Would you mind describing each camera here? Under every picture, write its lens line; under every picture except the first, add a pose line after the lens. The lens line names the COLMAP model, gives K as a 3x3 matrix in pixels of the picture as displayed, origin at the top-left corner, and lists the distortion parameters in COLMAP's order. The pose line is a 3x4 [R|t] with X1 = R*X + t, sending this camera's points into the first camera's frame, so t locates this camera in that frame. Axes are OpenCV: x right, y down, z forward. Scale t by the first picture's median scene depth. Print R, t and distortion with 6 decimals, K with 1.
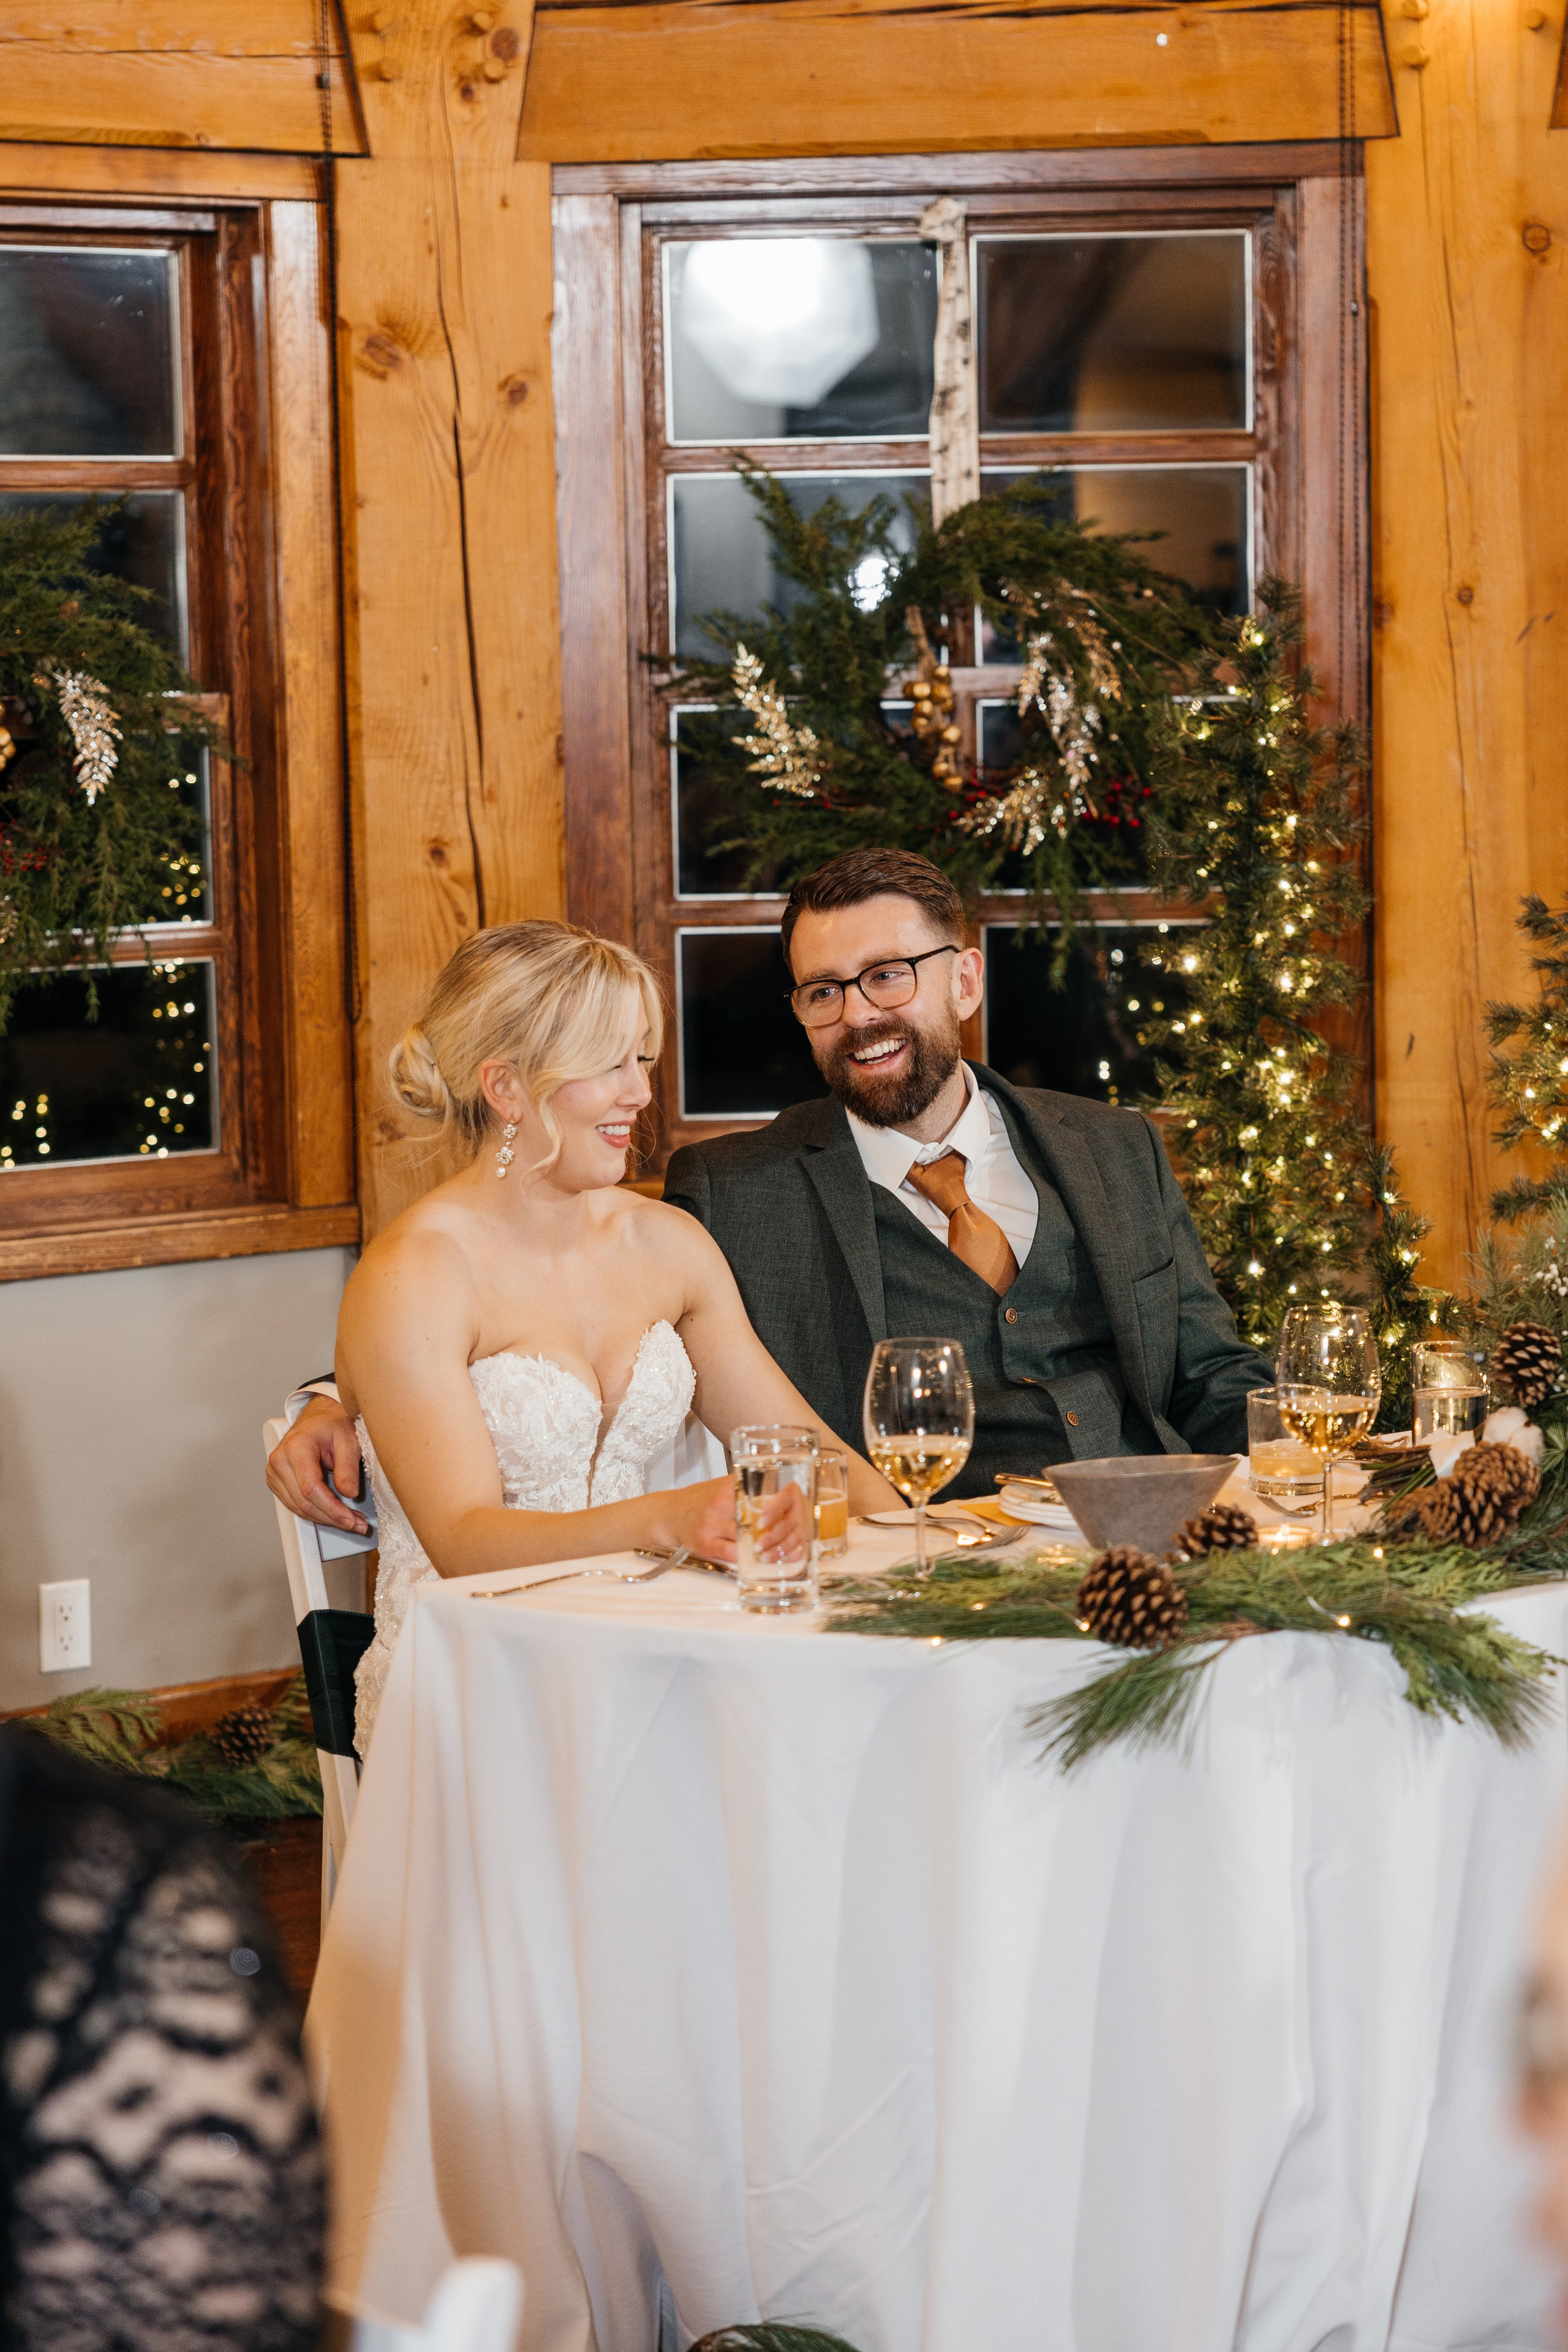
lens RADIAL K [[4563.7, 0, 740.1], [0, 4563.7, 1206.1], [0, 0, 1]] dist [0.022158, 0.000000]
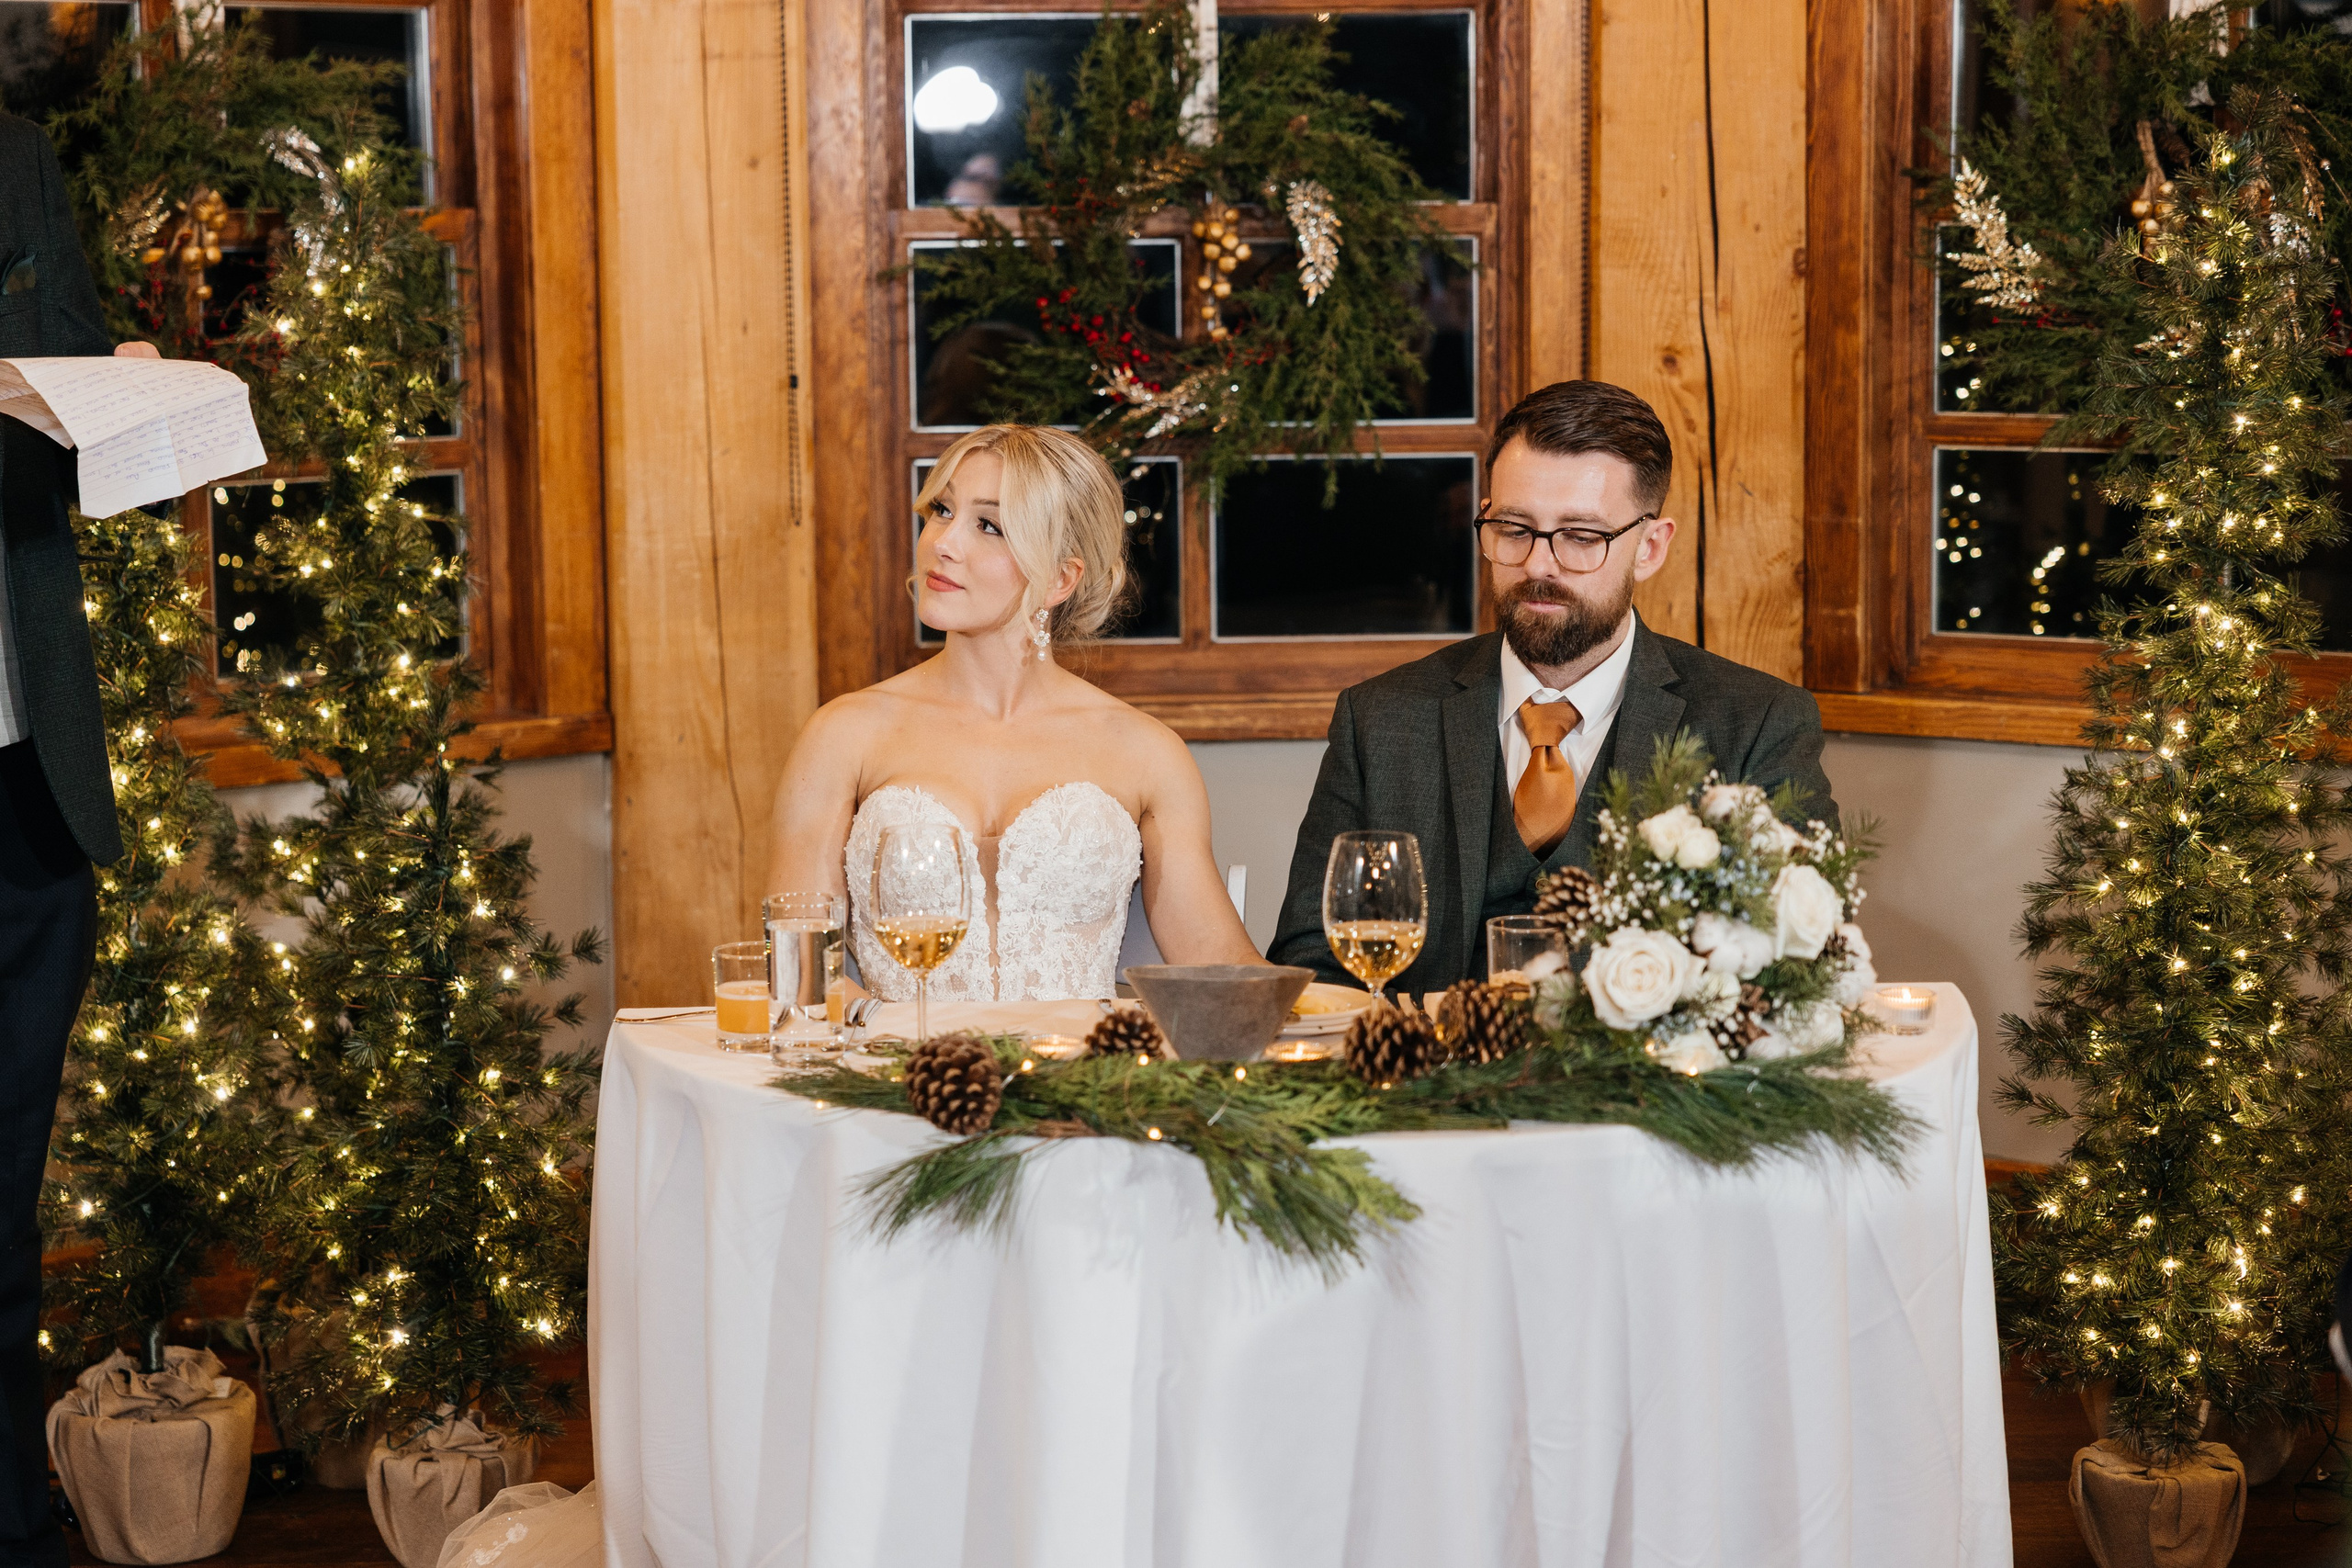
lens RADIAL K [[4563.2, 0, 1184.3], [0, 4563.2, 733.5], [0, 0, 1]] dist [0.022158, 0.000000]
pose [[0.844951, 0.075925, -0.529427, 0.399418], [-0.069505, 0.997066, 0.032060, -0.019401], [0.530308, 0.009709, 0.847750, 0.074420]]
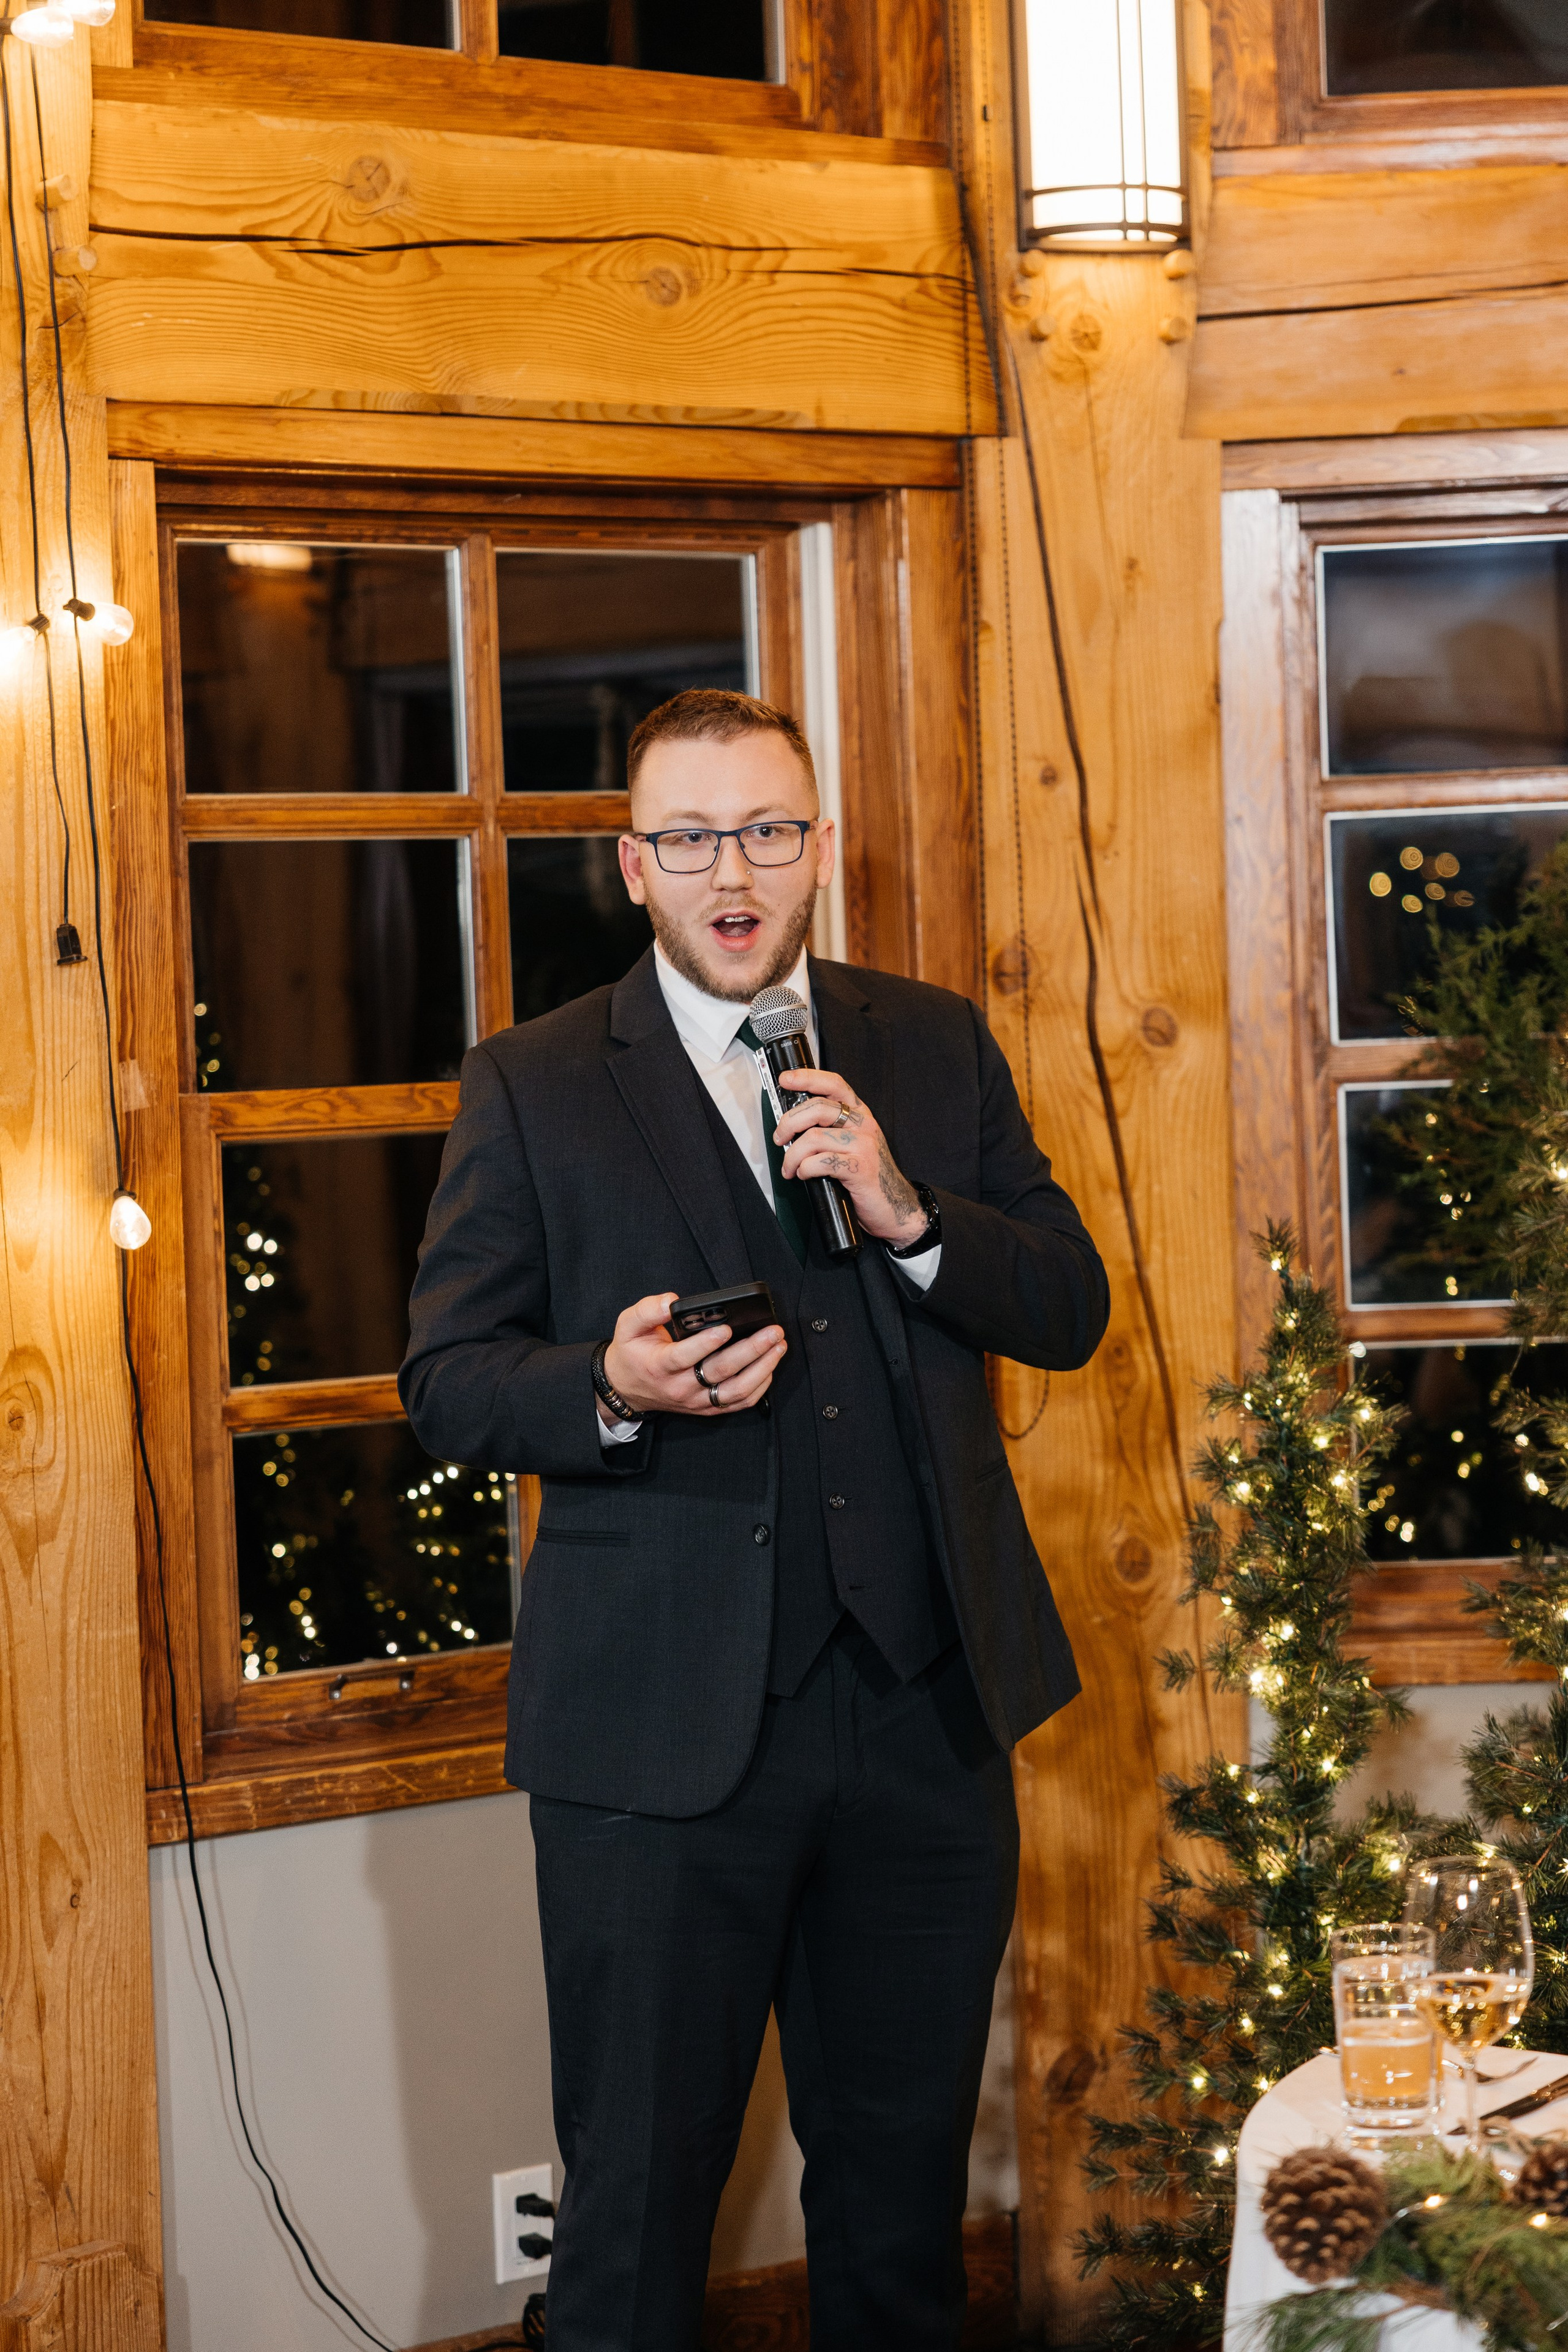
lens RADIAL K [[4563.7, 0, 795.6], [0, 4563.7, 1166.0], [0, 0, 1]] dist [0.022158, 0.000000]
pose [[0.277069, 0.043586, -0.959861, 0.490476], [-0.076786, 0.996780, 0.023098, -0.066192], [0.957777, 0.067304, 0.279524, 0.380792]]
